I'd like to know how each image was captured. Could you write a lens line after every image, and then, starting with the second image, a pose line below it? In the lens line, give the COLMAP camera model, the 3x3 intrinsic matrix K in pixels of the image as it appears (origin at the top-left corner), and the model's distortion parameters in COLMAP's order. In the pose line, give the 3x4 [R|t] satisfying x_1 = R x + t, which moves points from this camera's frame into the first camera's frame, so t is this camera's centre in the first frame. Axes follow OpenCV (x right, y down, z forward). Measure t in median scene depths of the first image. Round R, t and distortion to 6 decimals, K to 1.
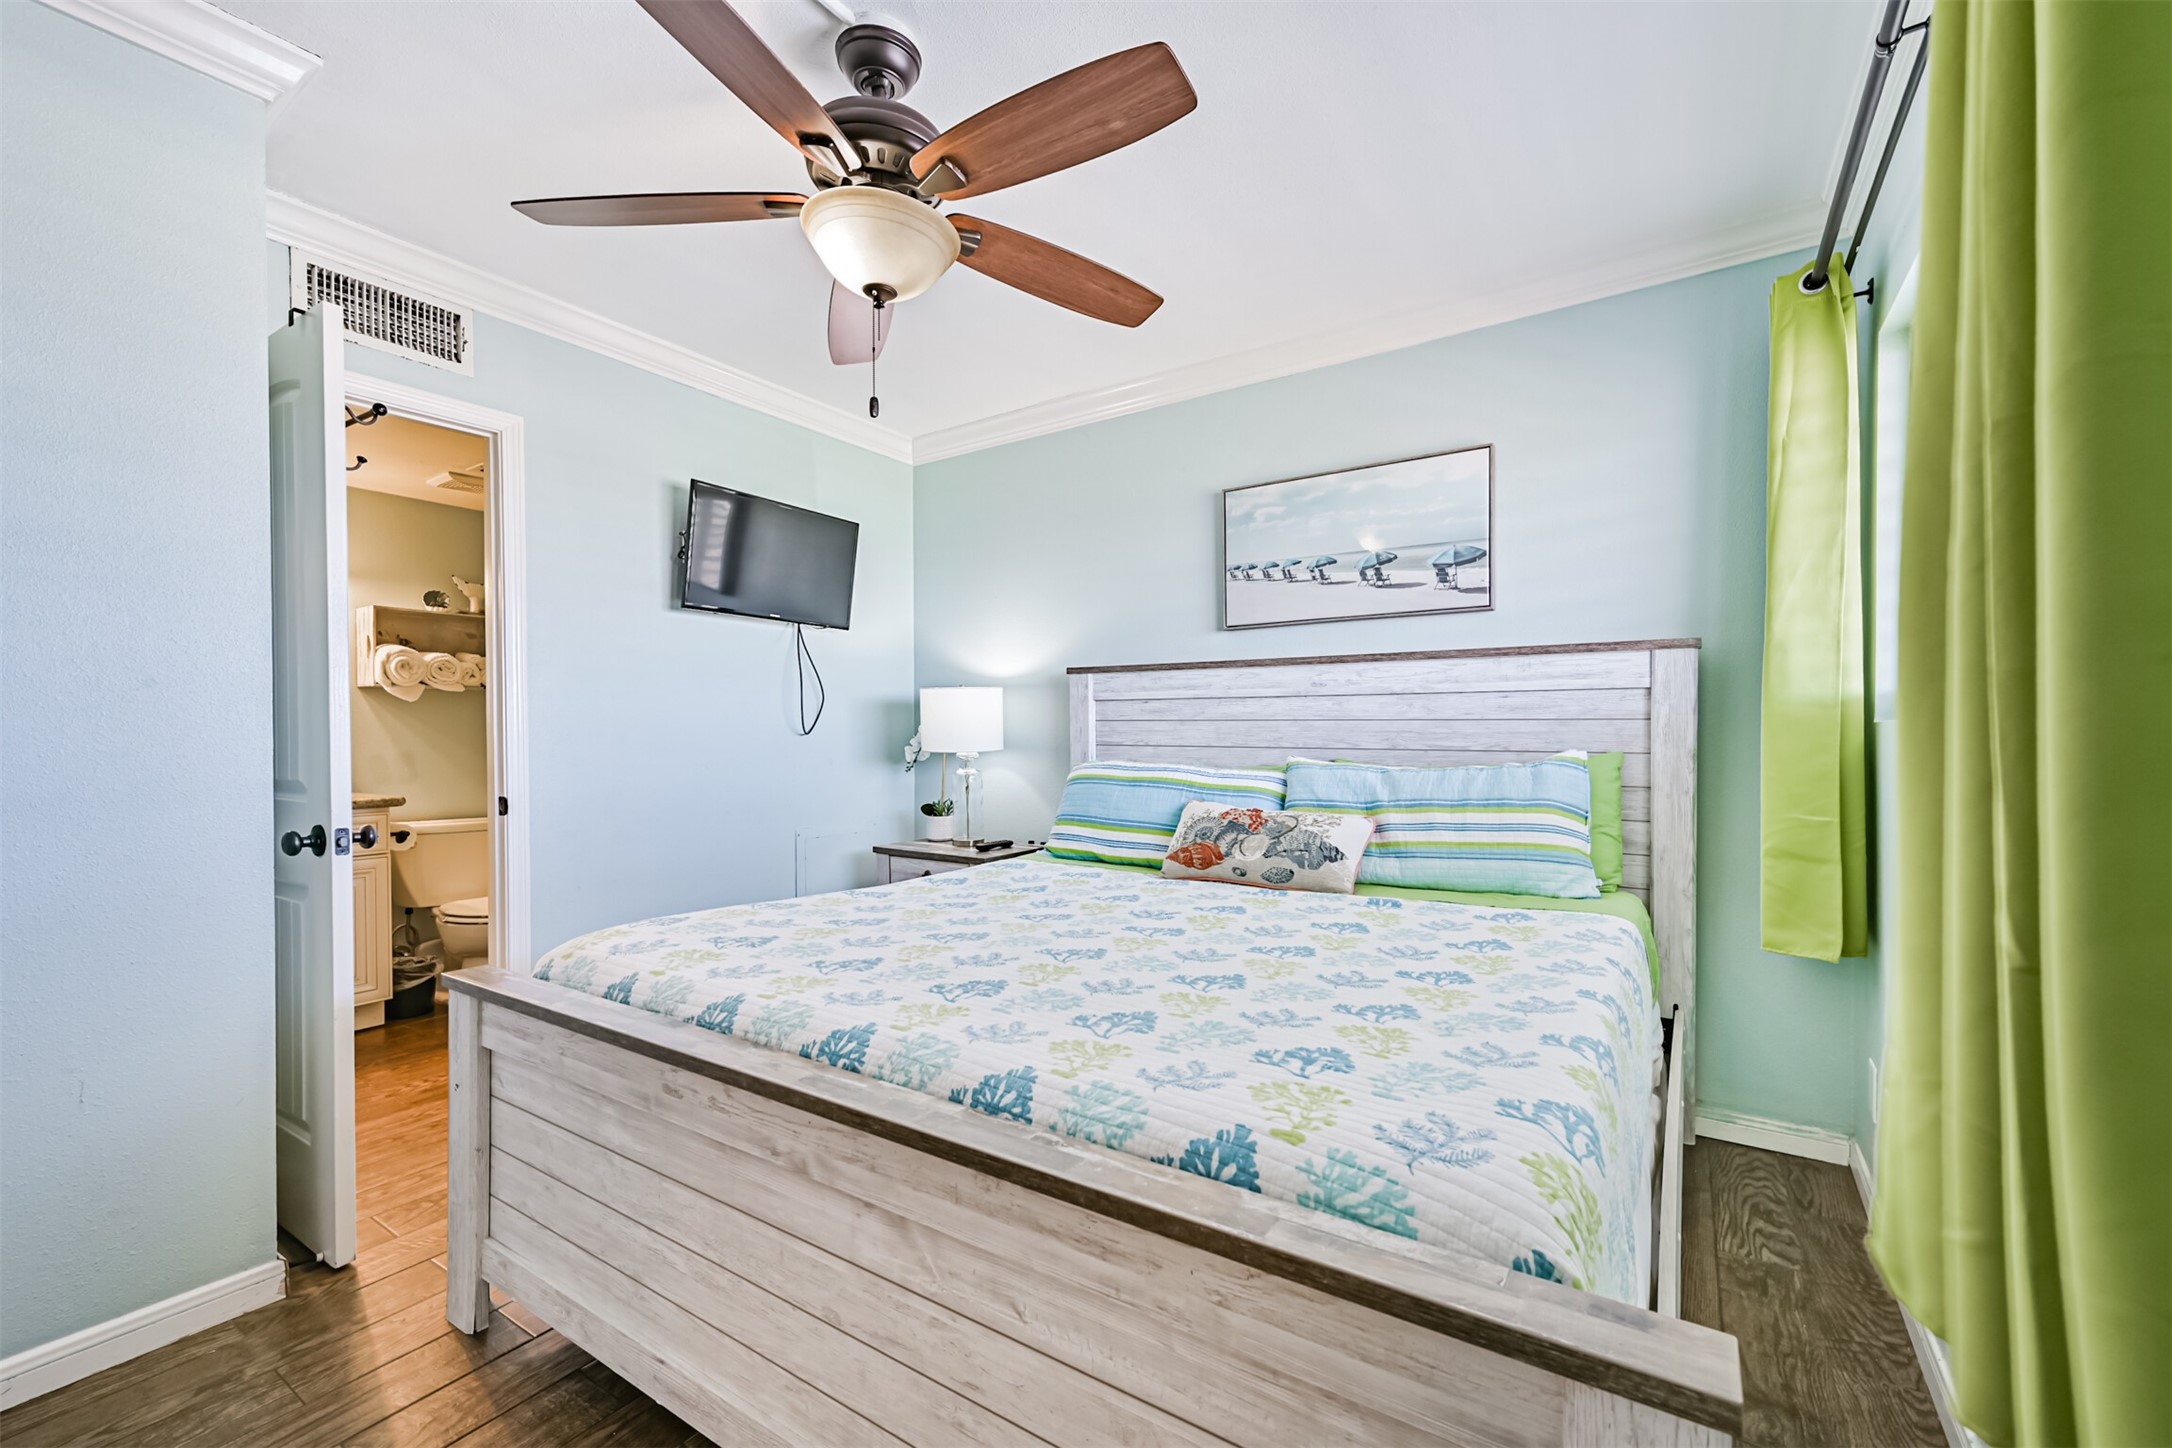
lens RADIAL K [[887.5, 0, 1090.1], [0, 887.5, 735.2], [0, 0, 1]] dist [0.009936, 0.000908]
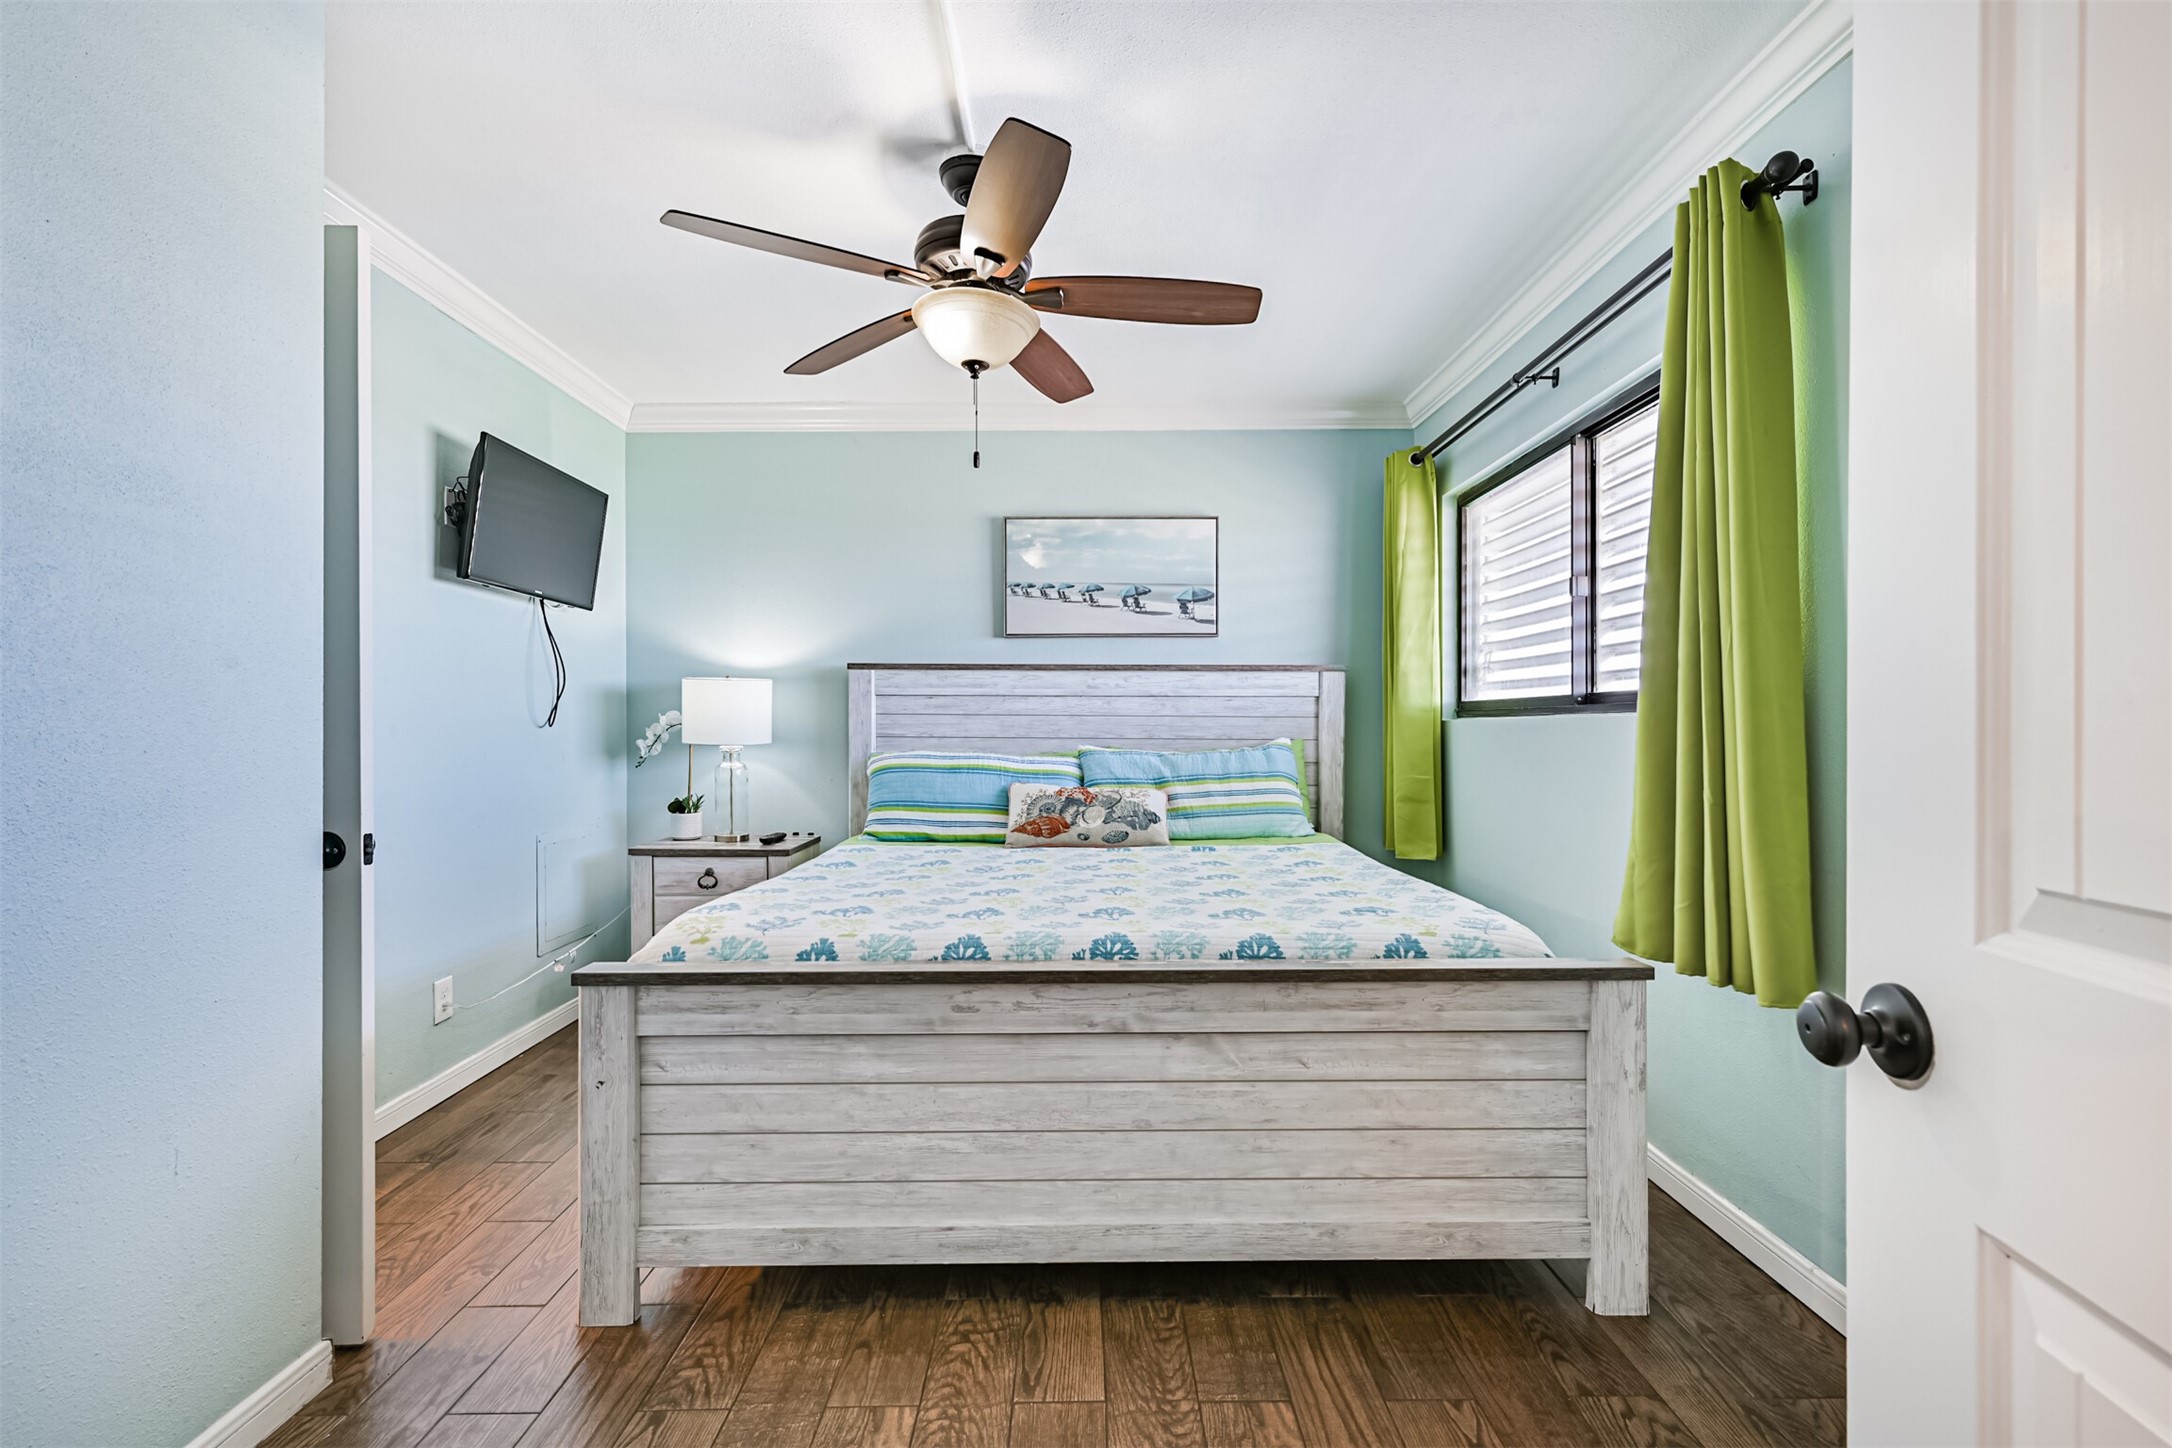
lens RADIAL K [[964.5, 0, 1075.0], [0, 964.5, 717.3], [0, 0, 1]] dist [0.012021, -0.001199]
pose [[0.831982, 0.006677, 0.554762, -0.589764], [-0.000239, 0.999932, -0.011676, 0.001232], [-0.554802, 0.009582, 0.831927, -0.123175]]
